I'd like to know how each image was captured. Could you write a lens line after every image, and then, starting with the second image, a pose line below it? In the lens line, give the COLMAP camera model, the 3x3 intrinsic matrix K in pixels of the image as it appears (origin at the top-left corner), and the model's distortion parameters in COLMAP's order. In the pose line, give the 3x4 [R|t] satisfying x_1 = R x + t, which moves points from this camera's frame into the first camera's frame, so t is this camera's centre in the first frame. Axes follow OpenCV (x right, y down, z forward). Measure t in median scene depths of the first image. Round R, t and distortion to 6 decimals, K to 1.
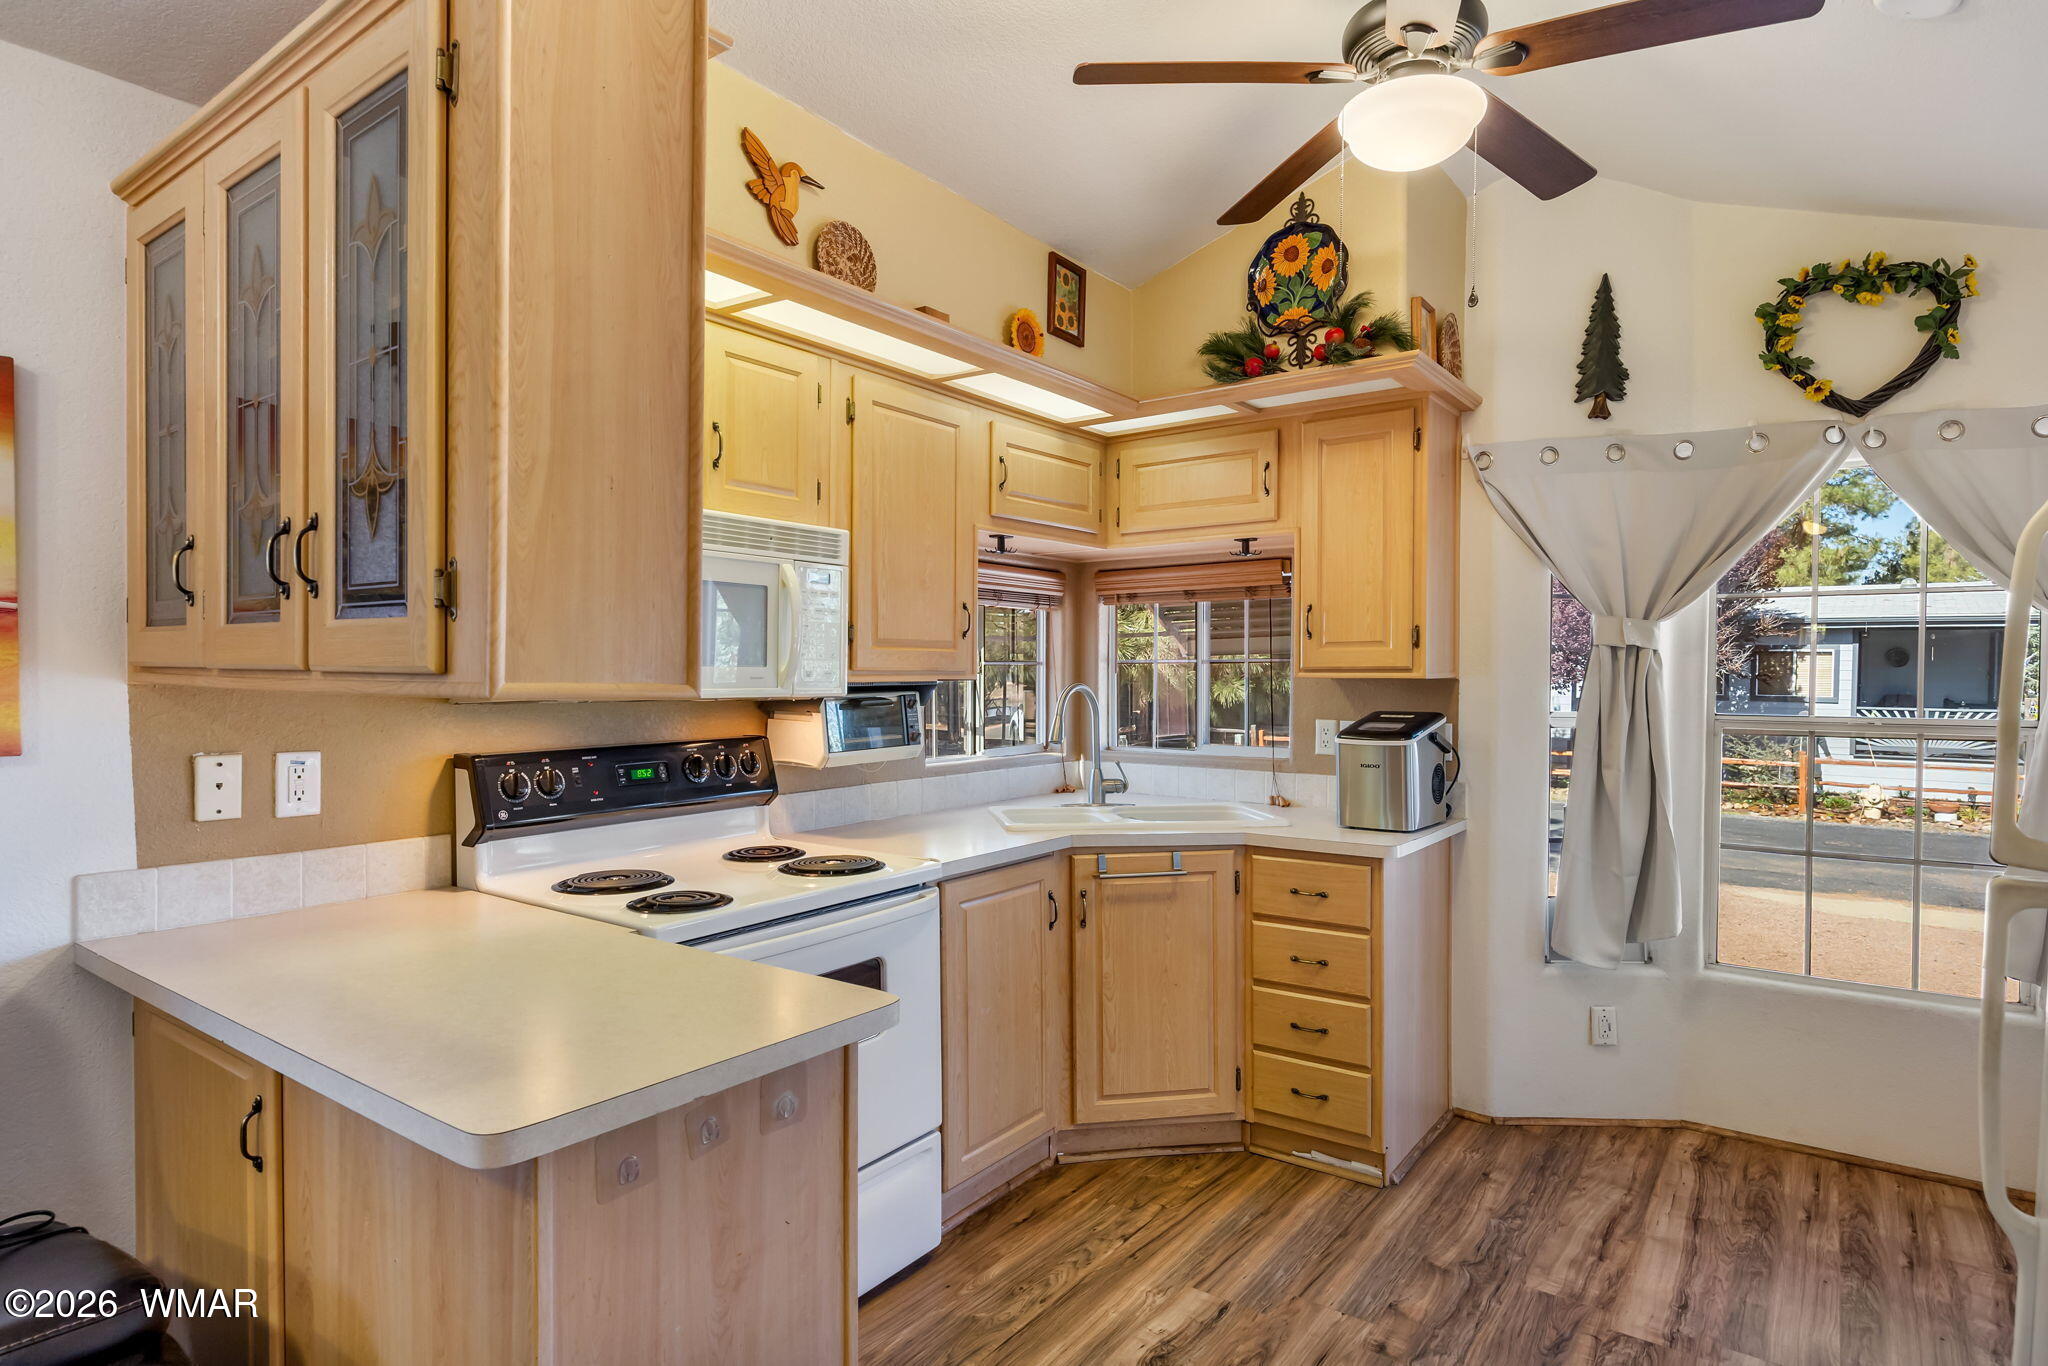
lens RADIAL K [[1083.2, 0, 1043.1], [0, 1083.2, 699.7], [0, 0, 1]] dist [-0.013916, 0.005921]
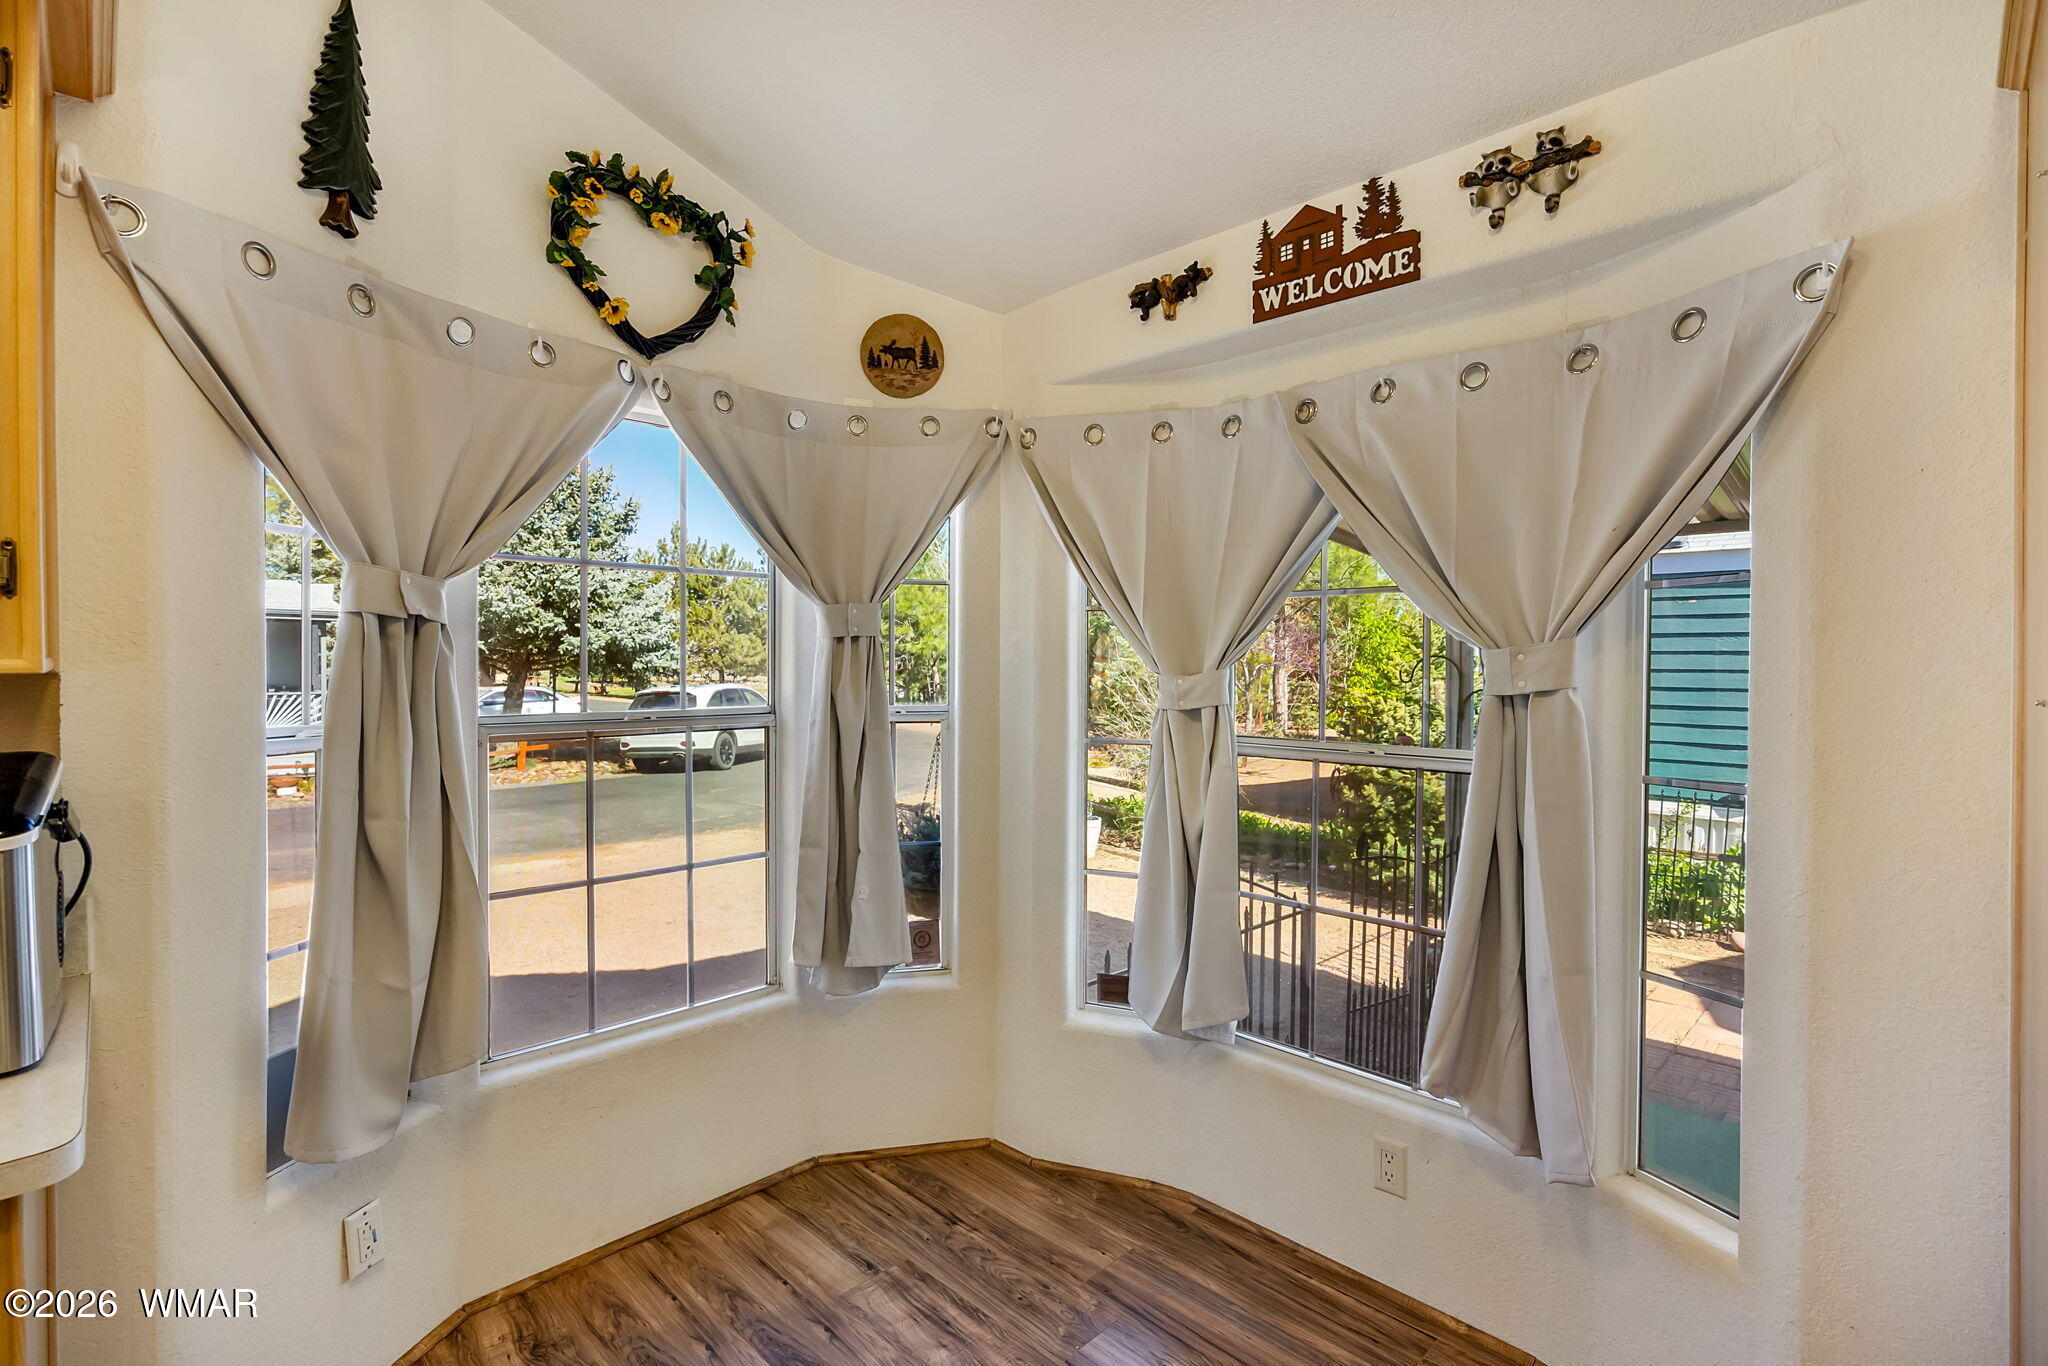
lens RADIAL K [[941.5, 0, 1015.7], [0, 941.5, 674.1], [0, 0, 1]] dist [-0.010479, 0.000985]
pose [[0.159115, -0.013394, 0.987169, 0.066219], [0.023673, 0.999672, 0.009748, -0.013886], [-0.986976, 0.021818, 0.159380, 0.584037]]
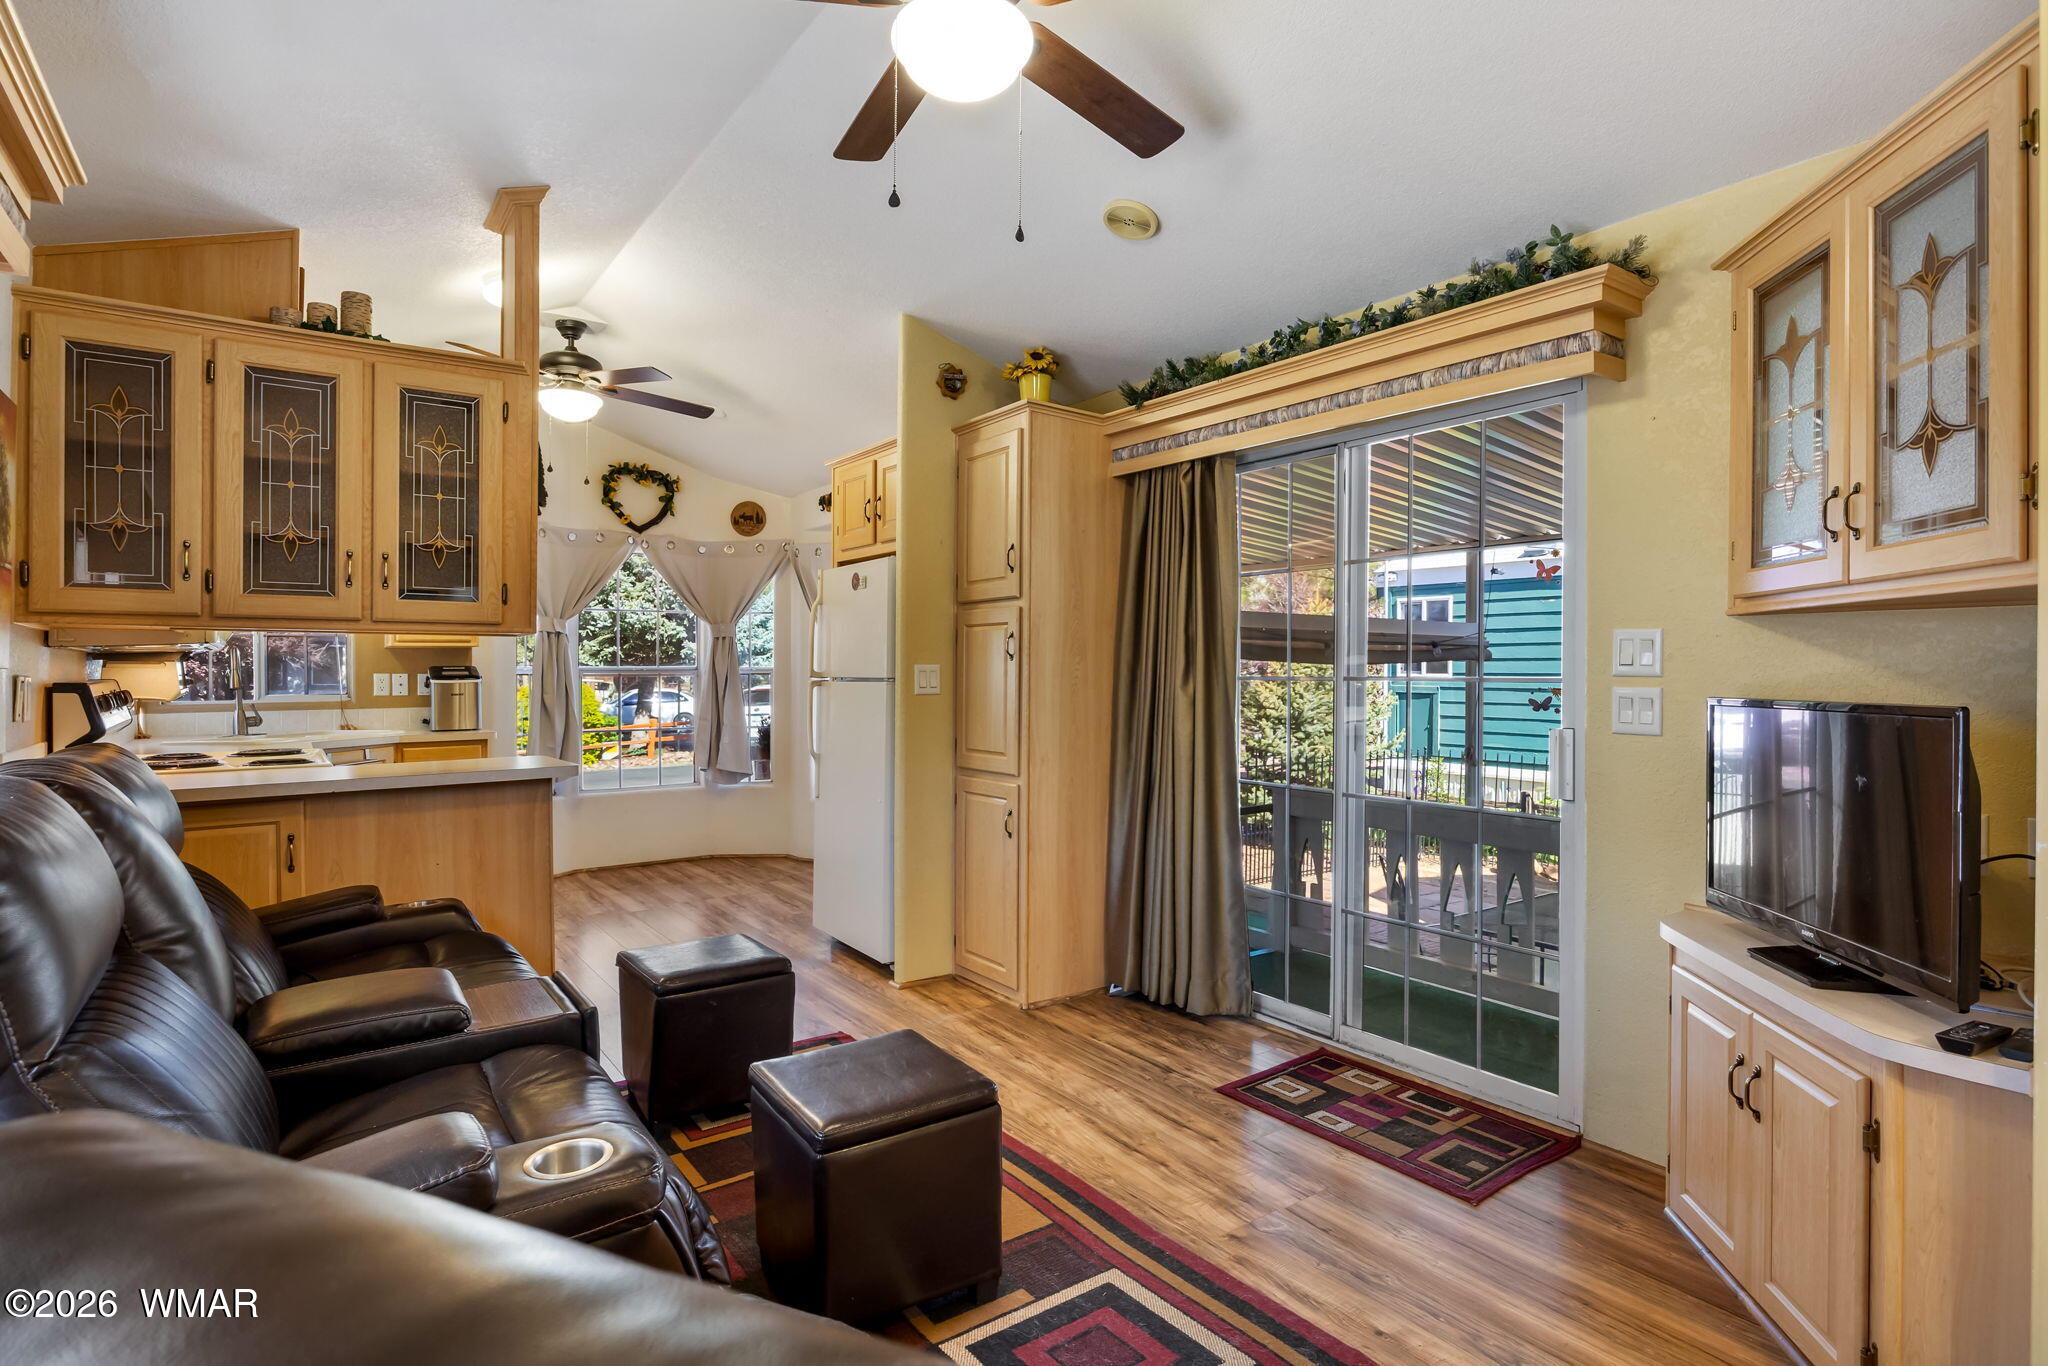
lens RADIAL K [[1045.7, 0, 1036.8], [0, 1045.7, 666.1], [0, 0, 1]] dist [-0.010322, -0.001952]
pose [[0.302800, -0.001350, 0.953053, -1.058289], [0.031223, 0.999476, -0.008505, 0.059588], [-0.952543, 0.032332, 0.302683, -0.443499]]
